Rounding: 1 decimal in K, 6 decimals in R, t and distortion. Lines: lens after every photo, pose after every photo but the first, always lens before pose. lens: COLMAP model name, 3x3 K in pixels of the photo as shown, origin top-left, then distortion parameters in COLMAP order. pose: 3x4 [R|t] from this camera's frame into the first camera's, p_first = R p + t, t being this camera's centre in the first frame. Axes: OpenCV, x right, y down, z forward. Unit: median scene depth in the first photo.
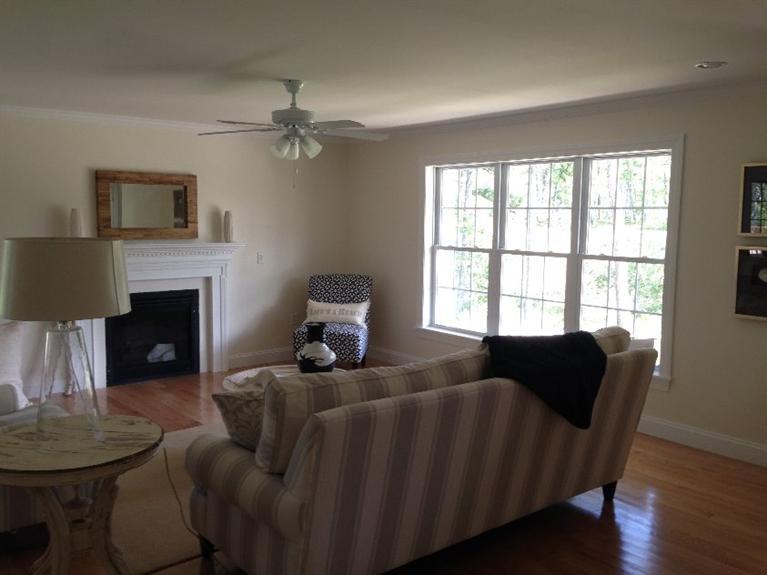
lens RADIAL K [[686.4, 0, 388.3], [0, 686.4, 286.8], [0, 0, 1]] dist [0.045154, -0.010072]
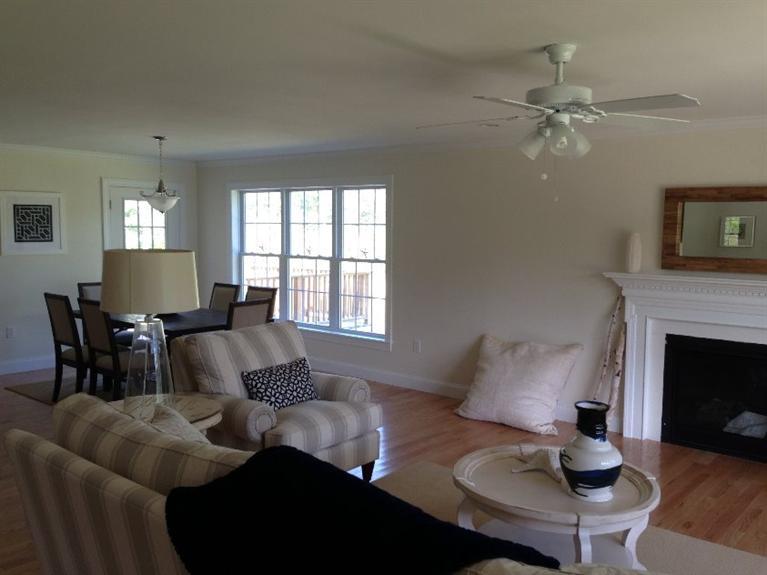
lens RADIAL K [[686.4, 0, 388.3], [0, 686.4, 286.8], [0, 0, 1]] dist [0.045154, -0.010072]
pose [[0.199286, 0.073528, -0.977179, 0.324592], [-0.122934, 0.991179, 0.049510, -0.042254], [0.972200, 0.110262, 0.206568, 0.446946]]
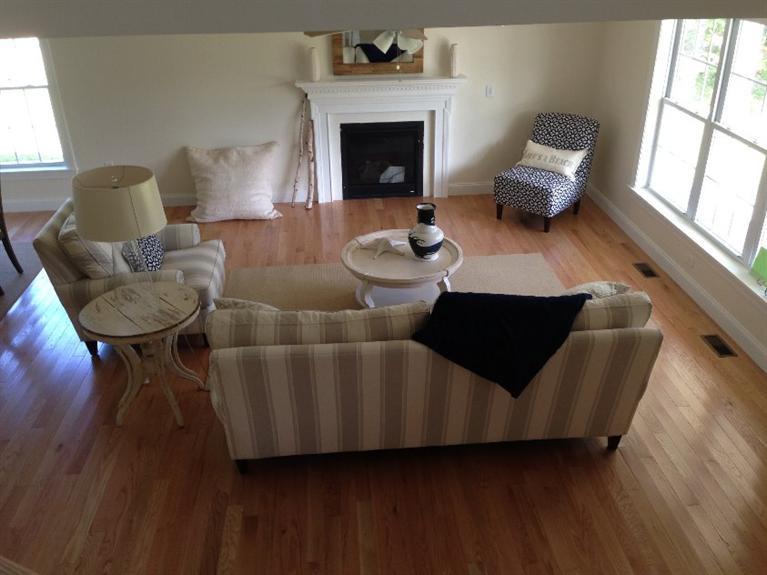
lens RADIAL K [[686.4, 0, 388.3], [0, 686.4, 286.8], [0, 0, 1]] dist [0.045154, -0.010072]
pose [[0.828878, 0.238582, -0.506004, 0.285847], [-0.040496, 0.927716, 0.371083, -0.153990], [0.557962, -0.287091, 0.778625, 0.058864]]
